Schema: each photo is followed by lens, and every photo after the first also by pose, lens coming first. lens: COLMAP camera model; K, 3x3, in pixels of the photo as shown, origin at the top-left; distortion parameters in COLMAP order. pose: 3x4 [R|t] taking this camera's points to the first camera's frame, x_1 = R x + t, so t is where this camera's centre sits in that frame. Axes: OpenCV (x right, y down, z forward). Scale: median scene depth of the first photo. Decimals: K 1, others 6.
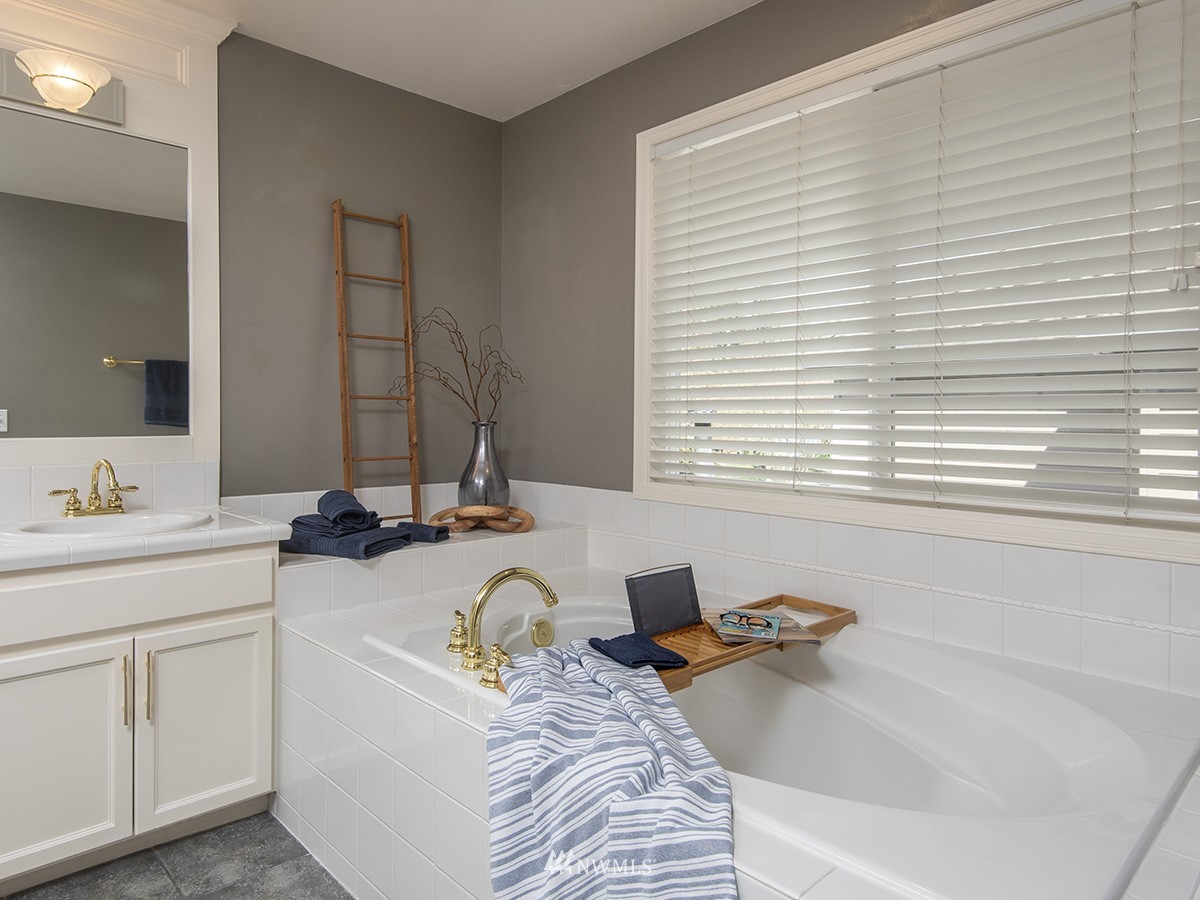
lens RADIAL K [[668.7, 0, 495.5], [0, 668.7, 451.8], [0, 0, 1]] dist [0.041457, -0.000076]
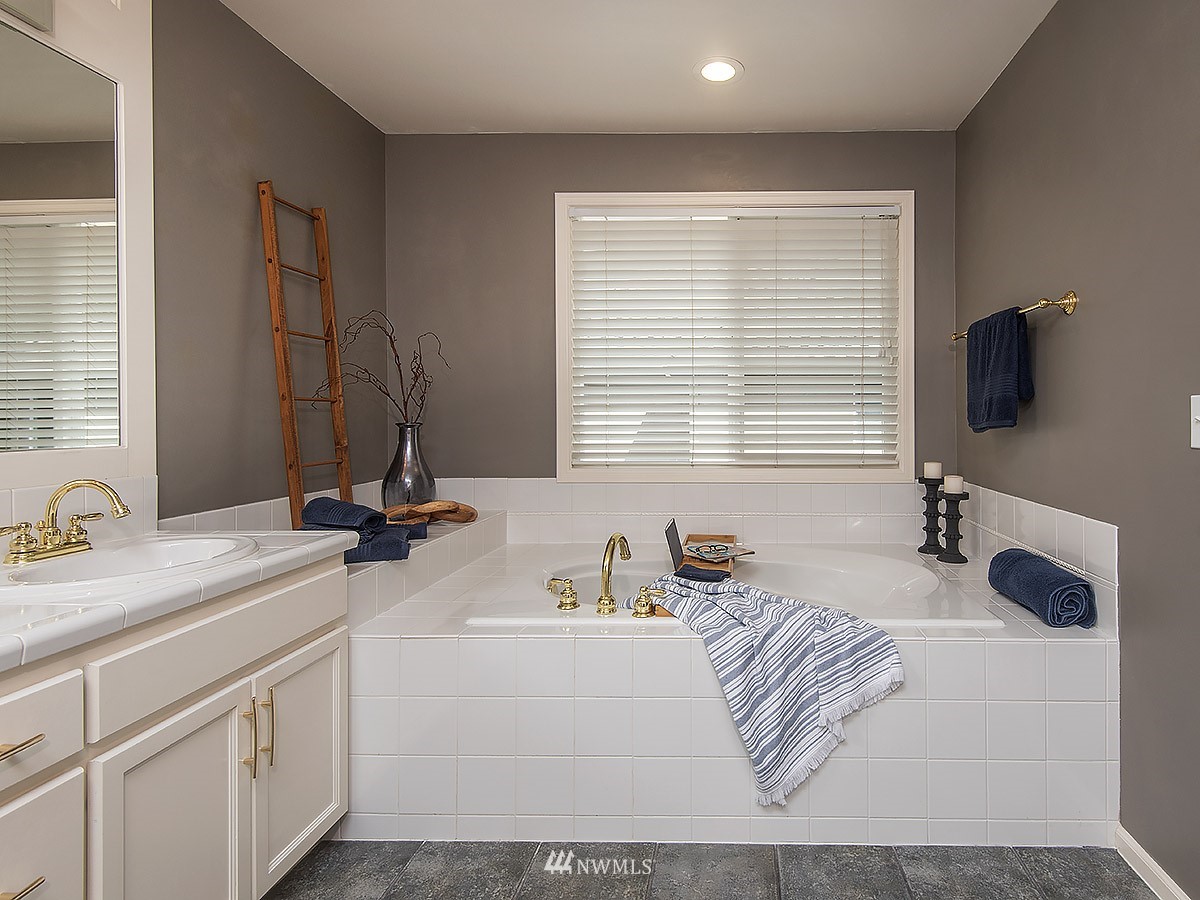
lens RADIAL K [[652.3, 0, 602.9], [0, 652.3, 448.8], [0, 0, 1]] dist [0.033460, -0.000561]
pose [[0.731744, -0.041648, 0.680306, -0.576835], [0.043837, 0.998941, 0.014004, -0.007056], [-0.680168, 0.019575, 0.732795, 0.052747]]
